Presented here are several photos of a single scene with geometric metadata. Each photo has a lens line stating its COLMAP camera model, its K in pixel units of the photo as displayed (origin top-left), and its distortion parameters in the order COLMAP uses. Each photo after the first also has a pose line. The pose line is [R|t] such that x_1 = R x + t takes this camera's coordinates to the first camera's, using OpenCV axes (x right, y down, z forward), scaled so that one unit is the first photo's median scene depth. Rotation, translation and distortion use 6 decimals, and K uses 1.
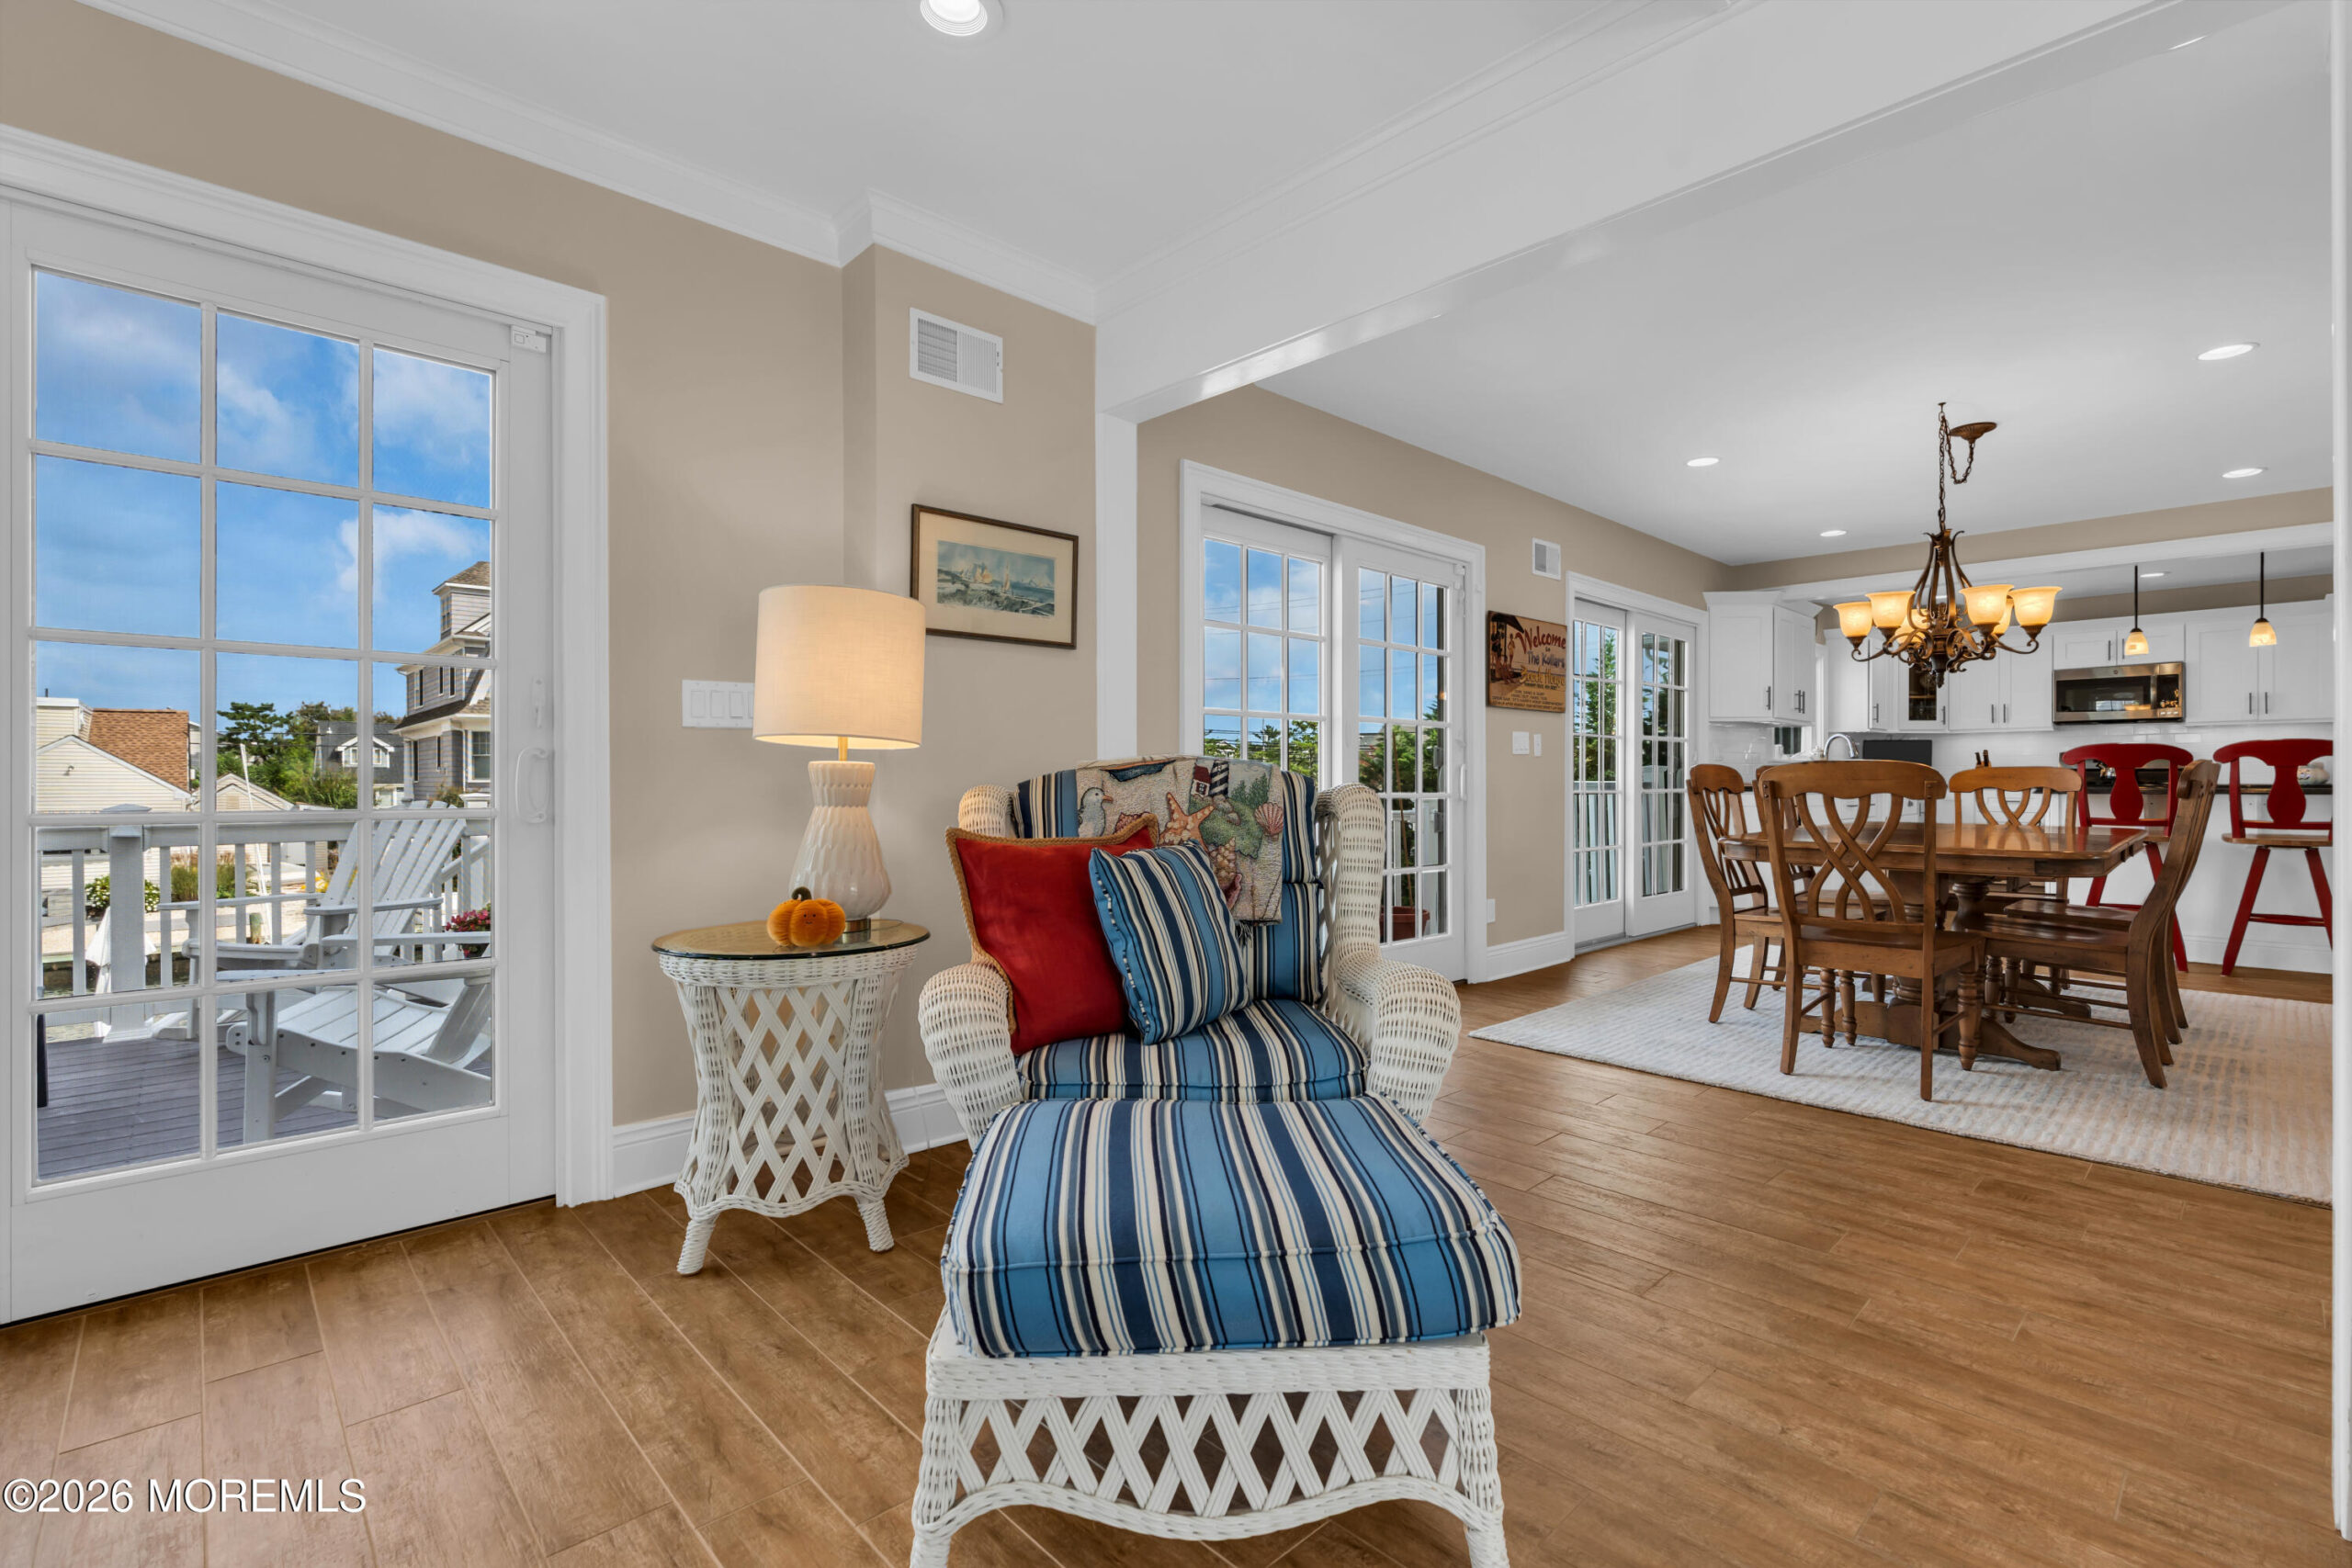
lens RADIAL K [[1042.4, 0, 1176.0], [0, 1042.4, 784.0], [0, 0, 1]] dist [-0.002215, -0.000569]
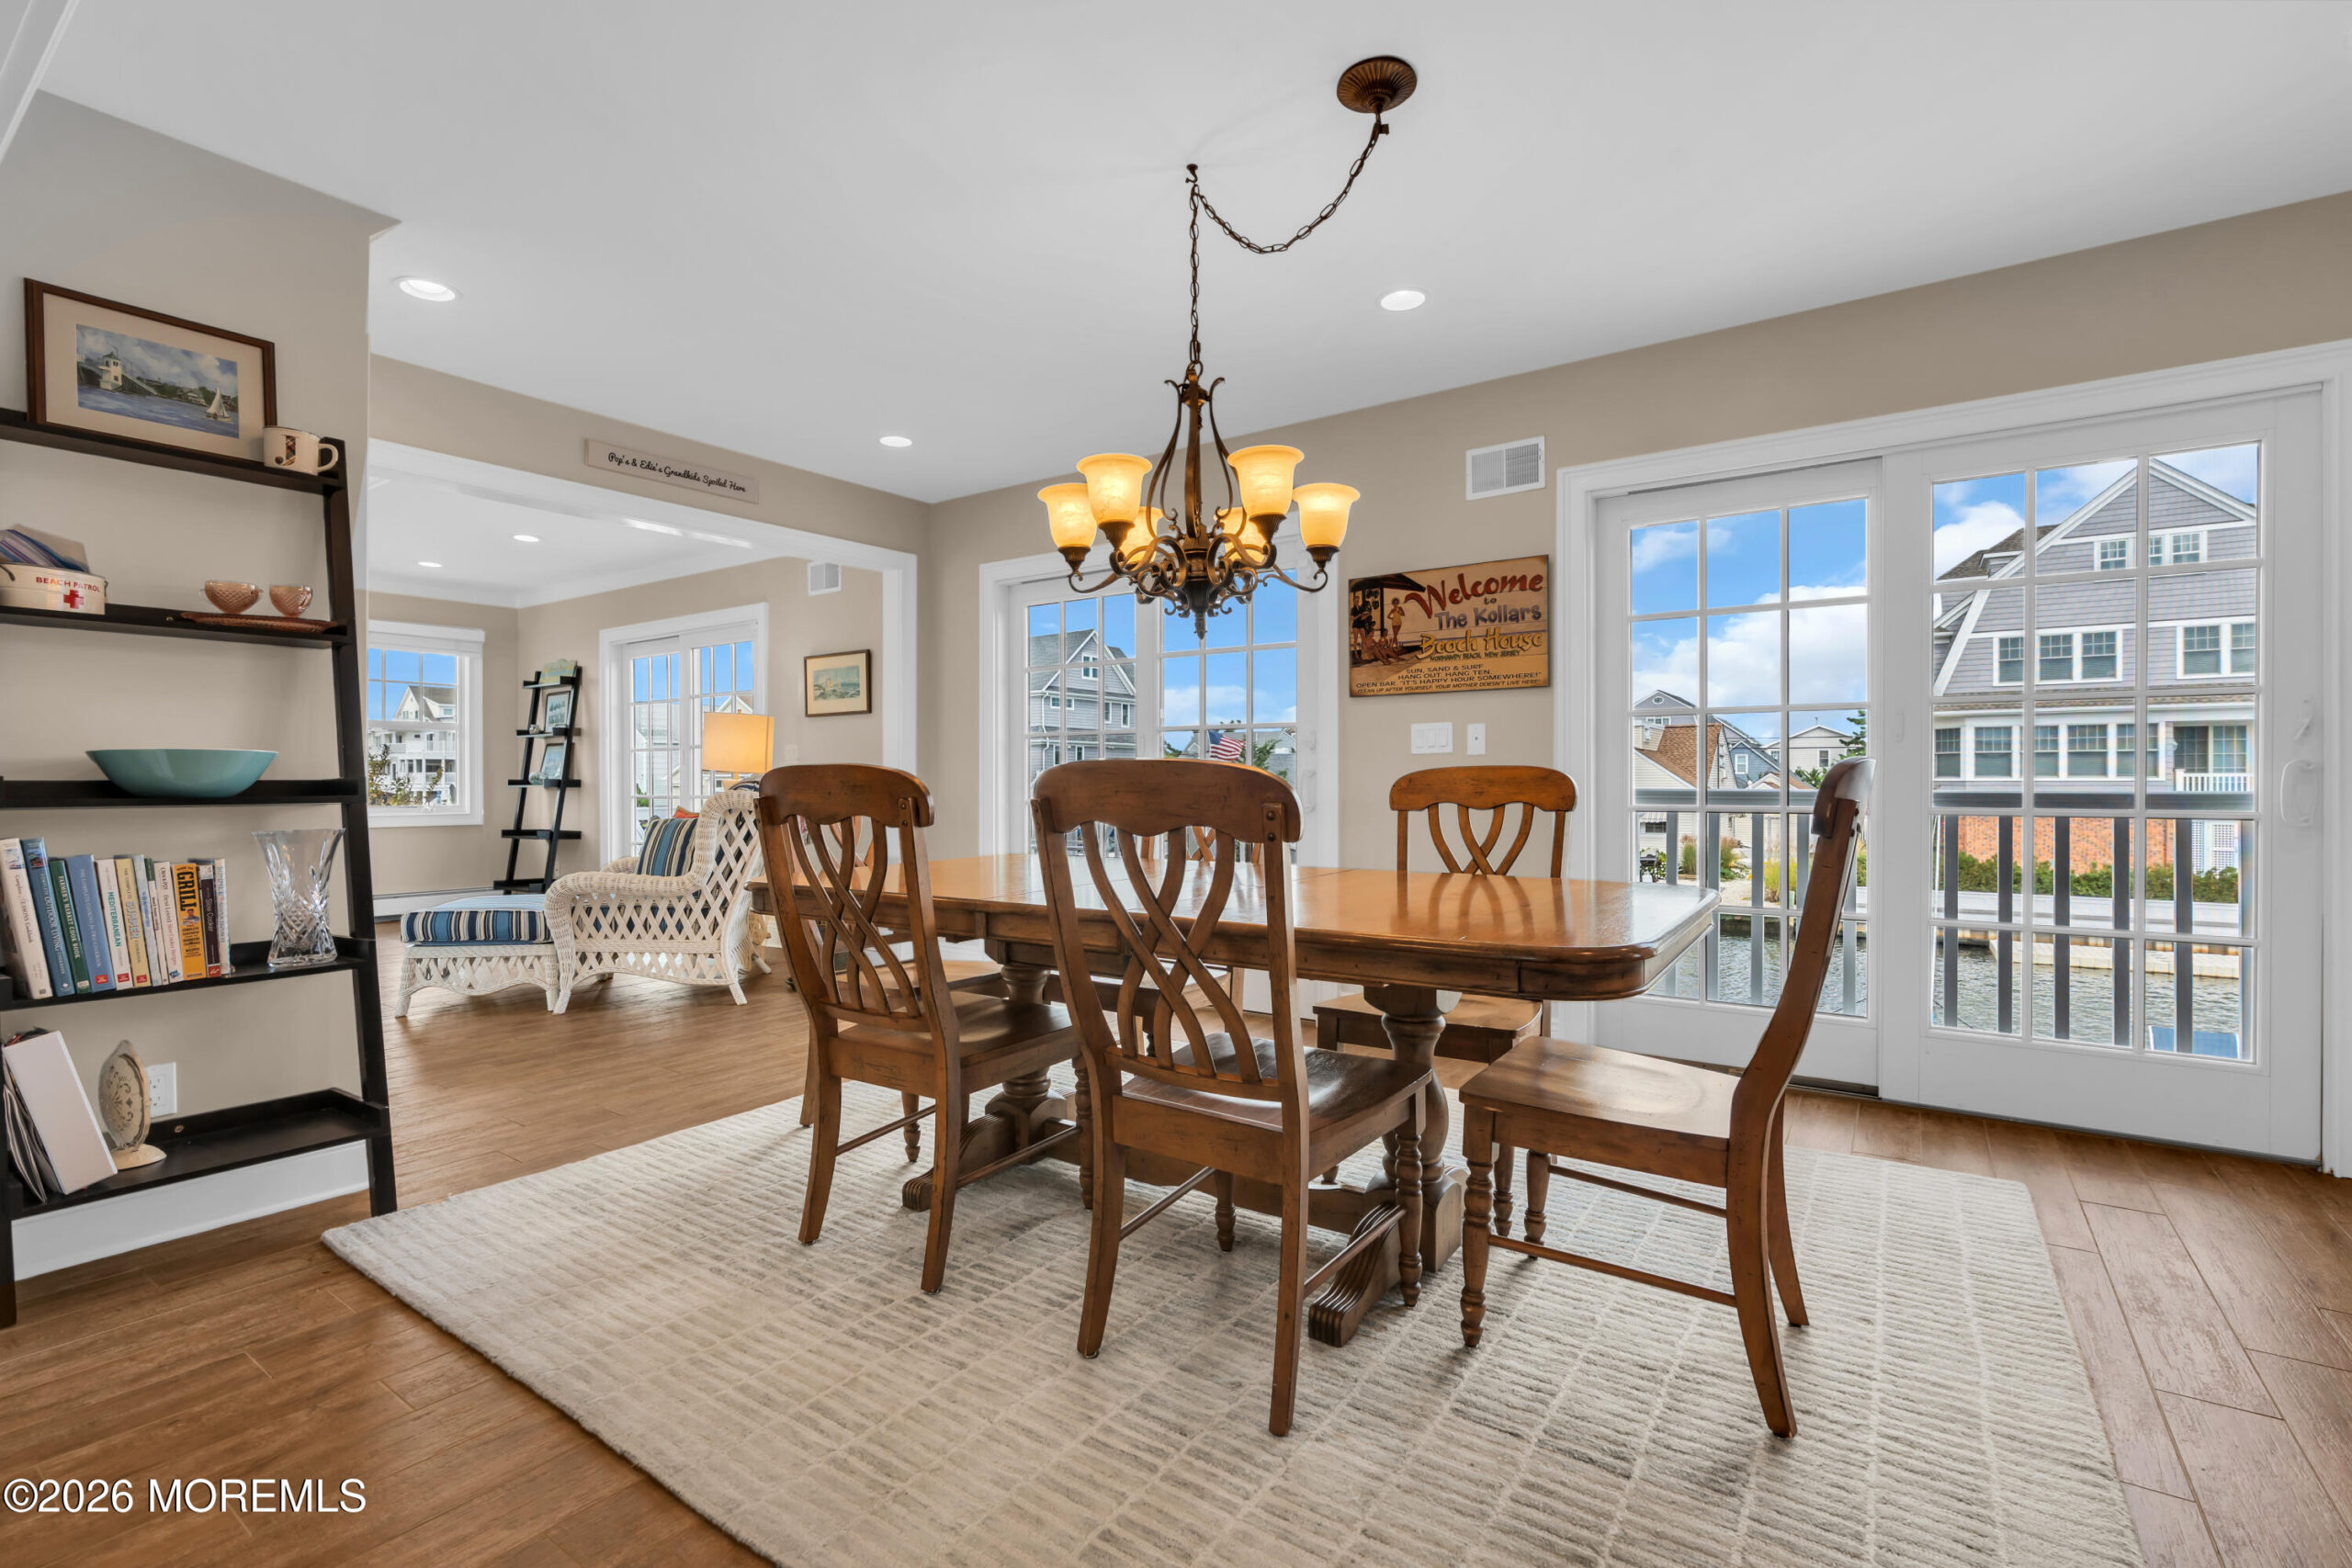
lens RADIAL K [[1057.5, 0, 1178.5], [0, 1057.5, 787.6], [0, 0, 1]] dist [-0.003548, -0.000268]
pose [[0.202579, 0.007768, -0.979235, 2.252284], [-0.001483, 0.999970, 0.007625, -0.019999], [0.979265, -0.000093, 0.202585, 1.453809]]
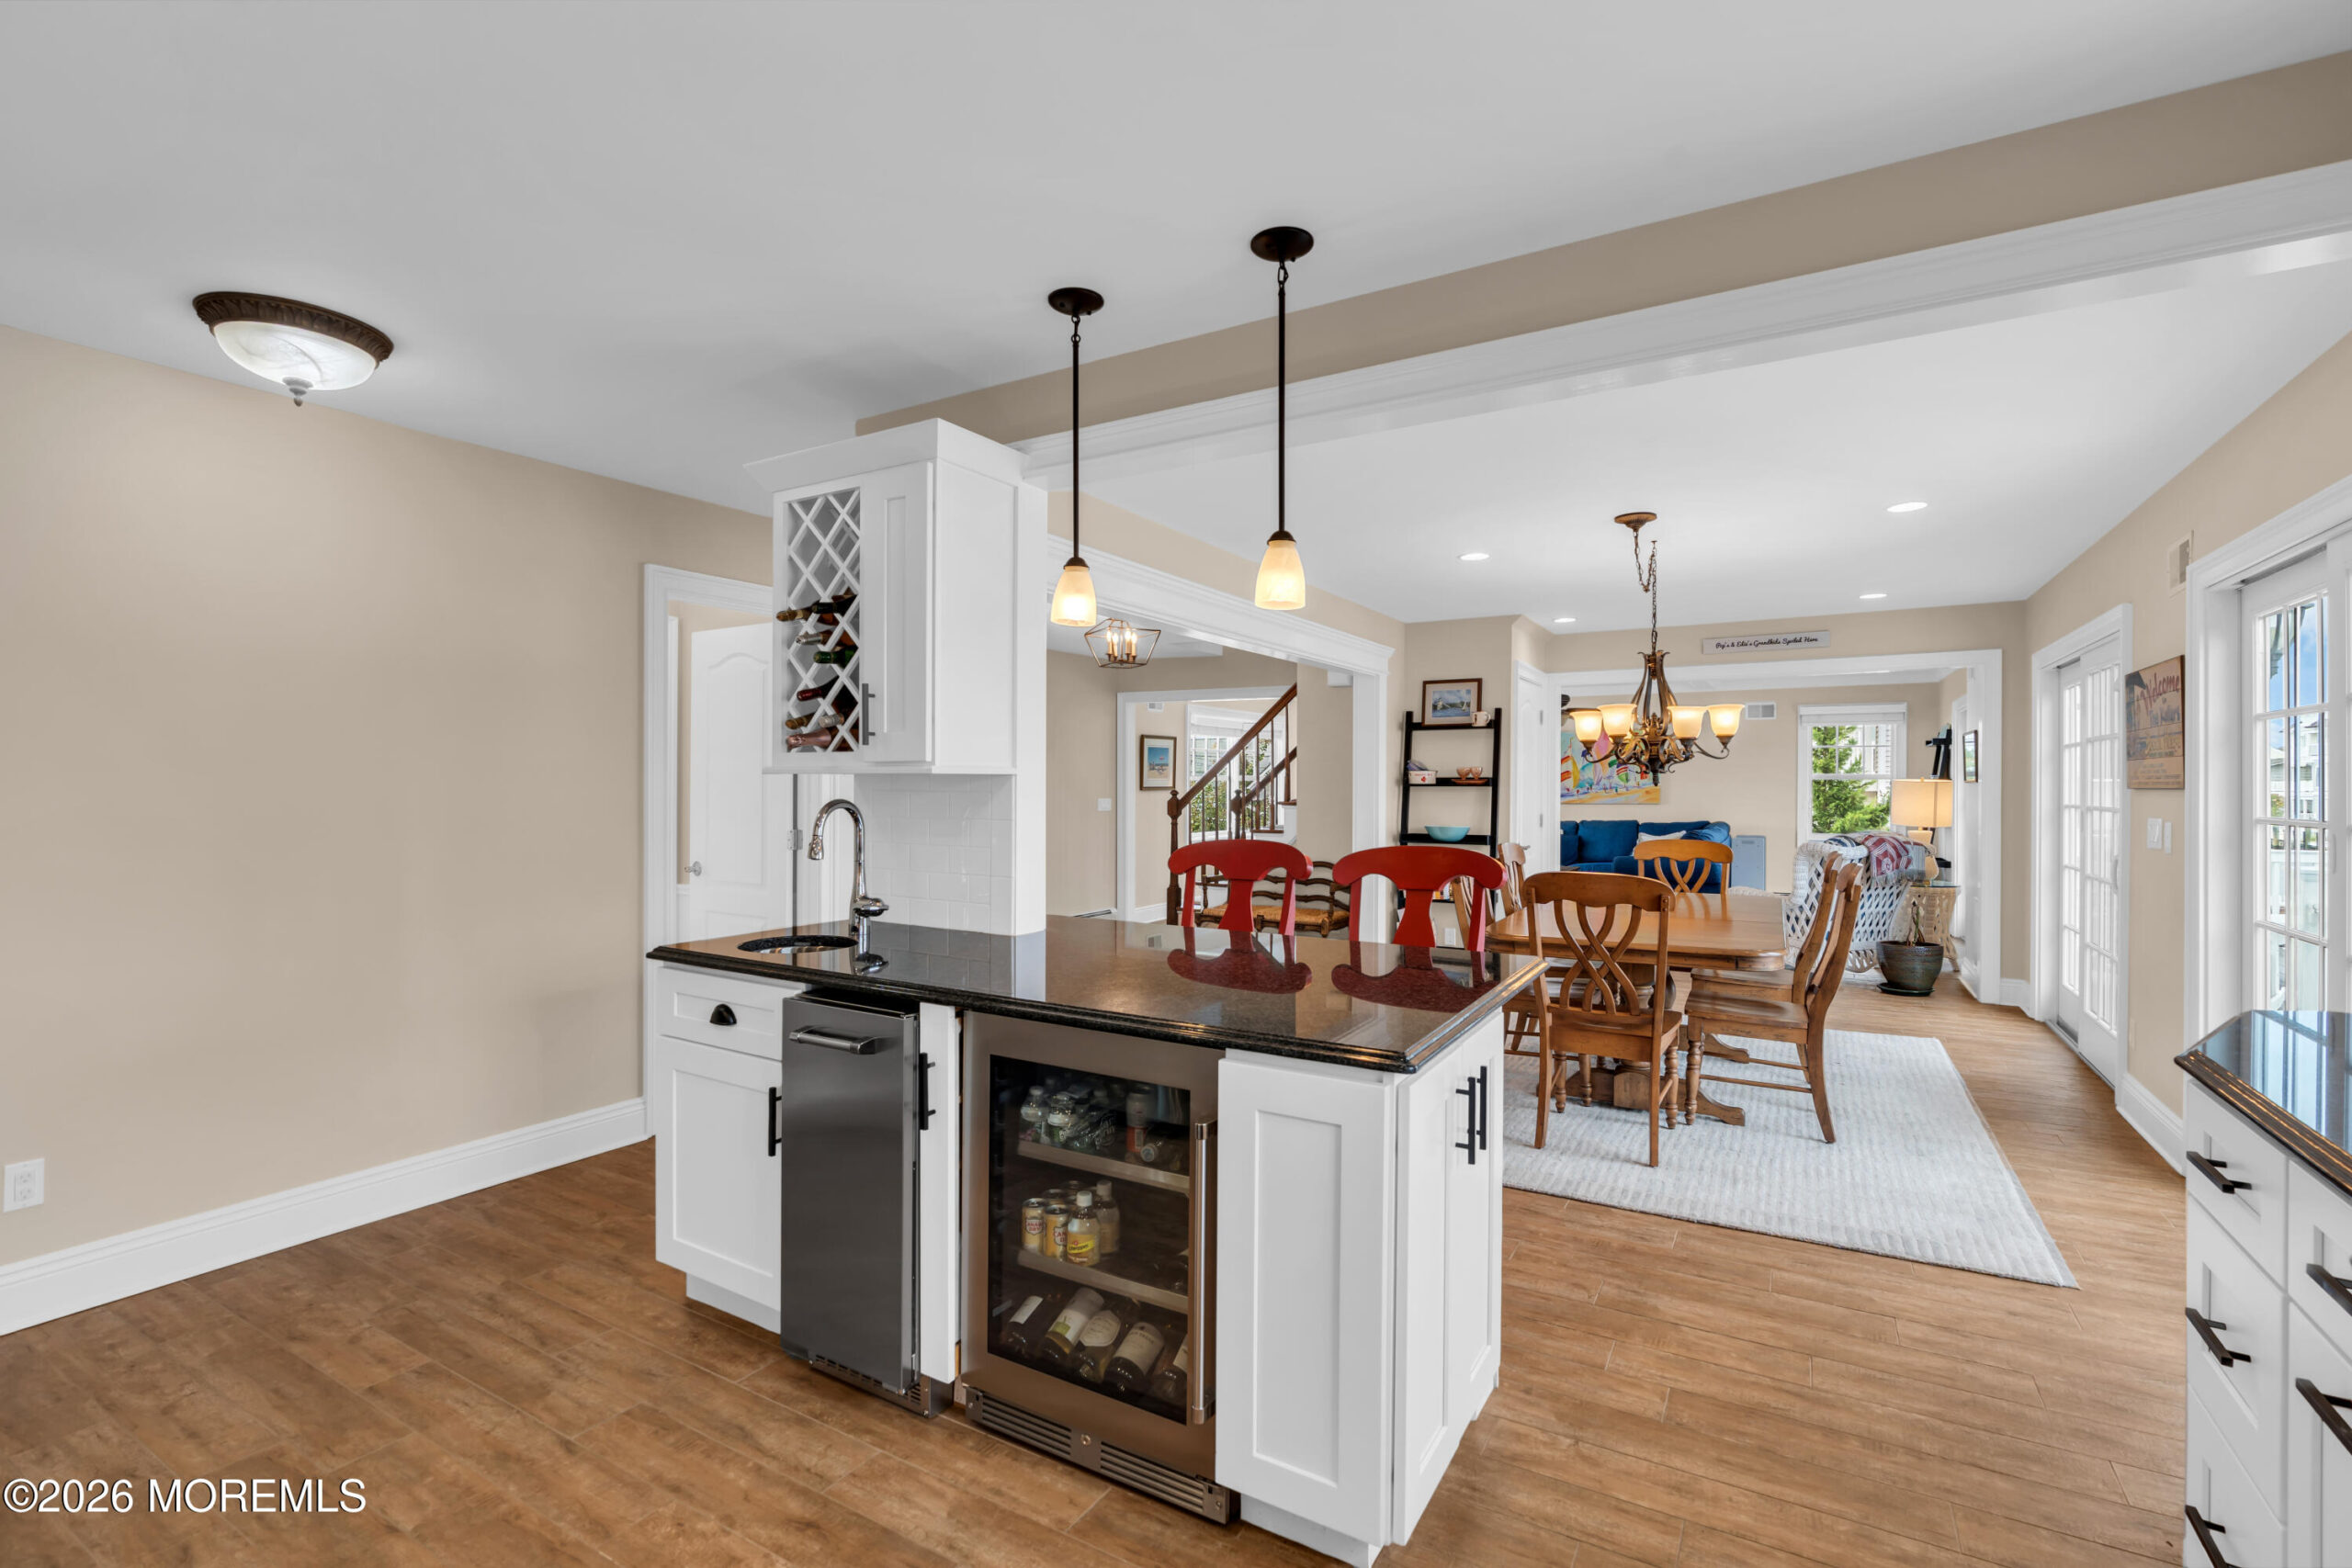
lens RADIAL K [[1042.4, 0, 1176.0], [0, 1042.4, 784.0], [0, 0, 1]] dist [-0.002215, -0.000569]
pose [[-0.961775, 0.000161, -0.273842, 2.653962], [-0.000901, 0.999993, 0.003755, -0.166975], [0.273841, 0.003858, -0.961767, 3.330997]]
